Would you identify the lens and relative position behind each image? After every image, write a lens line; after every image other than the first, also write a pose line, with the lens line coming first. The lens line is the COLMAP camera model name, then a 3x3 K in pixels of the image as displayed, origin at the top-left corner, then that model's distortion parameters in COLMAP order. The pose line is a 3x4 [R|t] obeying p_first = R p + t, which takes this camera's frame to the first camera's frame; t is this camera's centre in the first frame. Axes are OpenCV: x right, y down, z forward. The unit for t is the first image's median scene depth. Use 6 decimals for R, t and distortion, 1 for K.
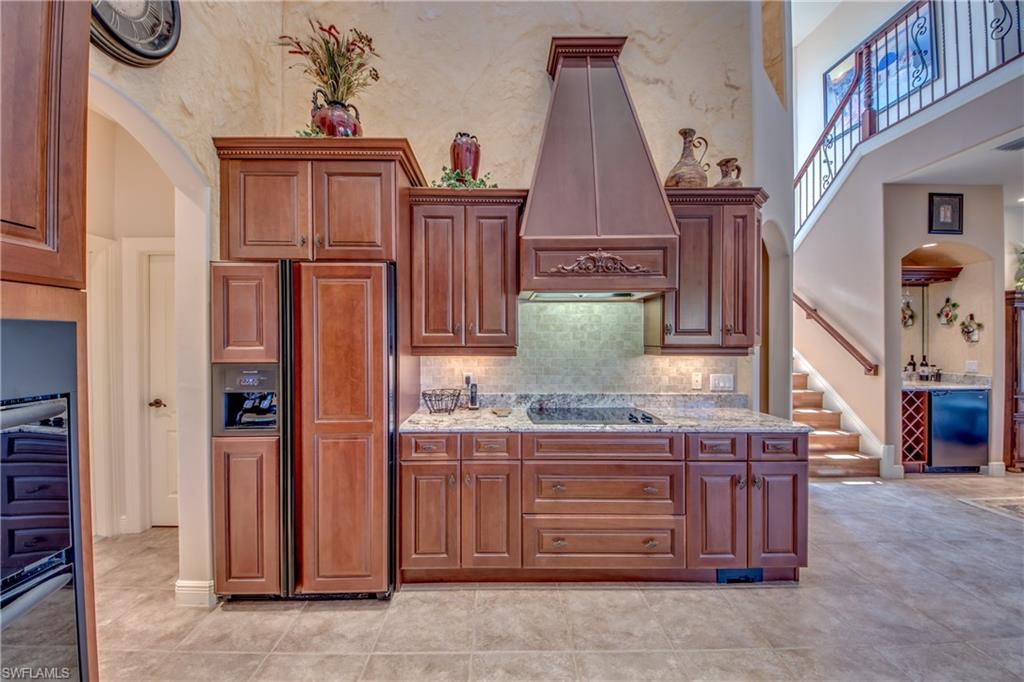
lens RADIAL K [[381.8, 0, 484.6], [0, 381.8, 342.1], [0, 0, 1]] dist [0.003883, -0.009163]
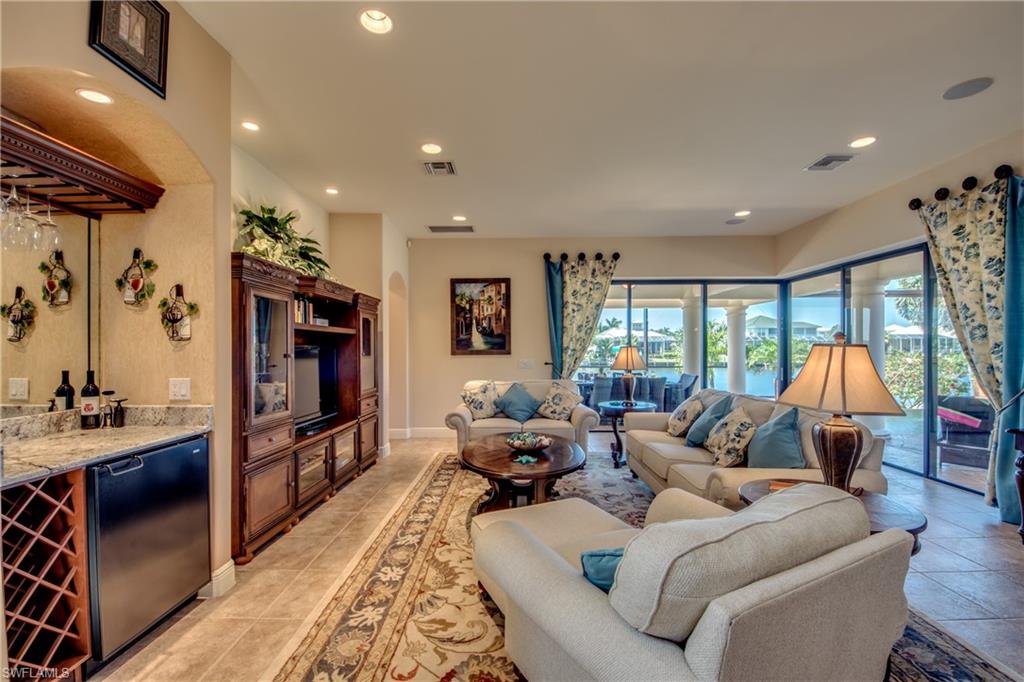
lens RADIAL K [[422.1, 0, 509.6], [0, 422.1, 347.8], [0, 0, 1]] dist [-0.008810, -0.001324]
pose [[-0.018599, 0.003492, 0.999821, 1.122896], [0.003923, 0.999986, -0.003419, 0.019259], [-0.999819, 0.003859, -0.018612, 0.872209]]
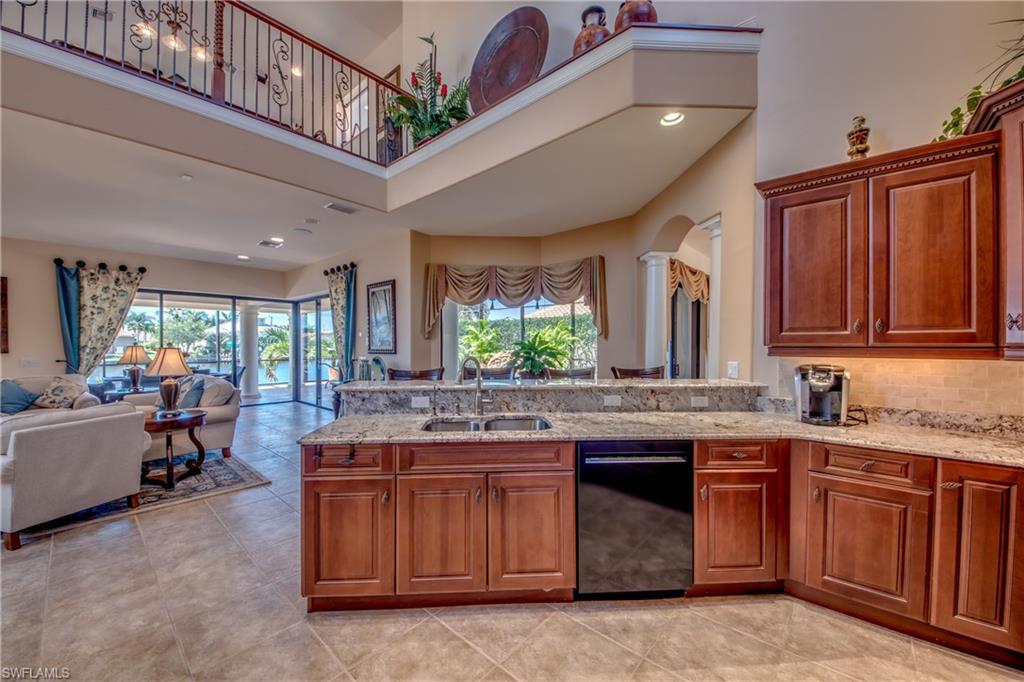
lens RADIAL K [[381.8, 0, 511.1], [0, 381.8, 347.4], [0, 0, 1]] dist [0.003883, -0.009163]
pose [[-0.771884, -0.005017, 0.635744, -0.078722], [0.004102, 0.999909, 0.012871, 0.000237], [-0.635750, 0.012543, -0.771793, 0.634289]]
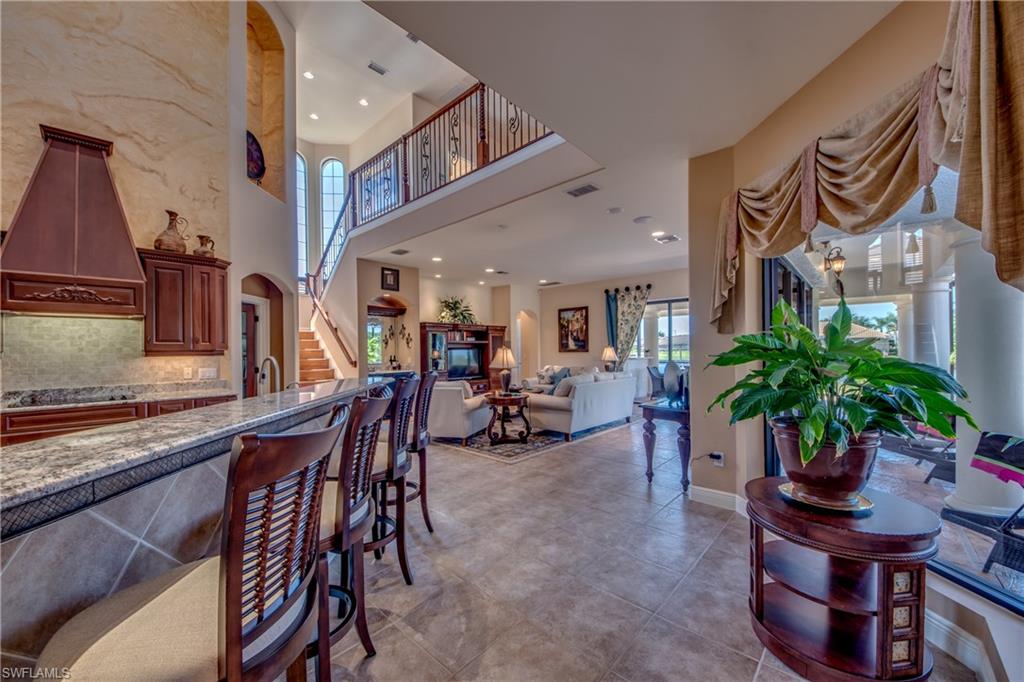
lens RADIAL K [[381.8, 0, 497.7], [0, 381.8, 347.7], [0, 0, 1]] dist [0.003883, -0.009163]
pose [[0.663079, -0.002580, 0.748545, 0.233008], [0.009091, 0.999948, -0.004606, 0.016696], [-0.748494, 0.009859, 0.663068, -0.944874]]
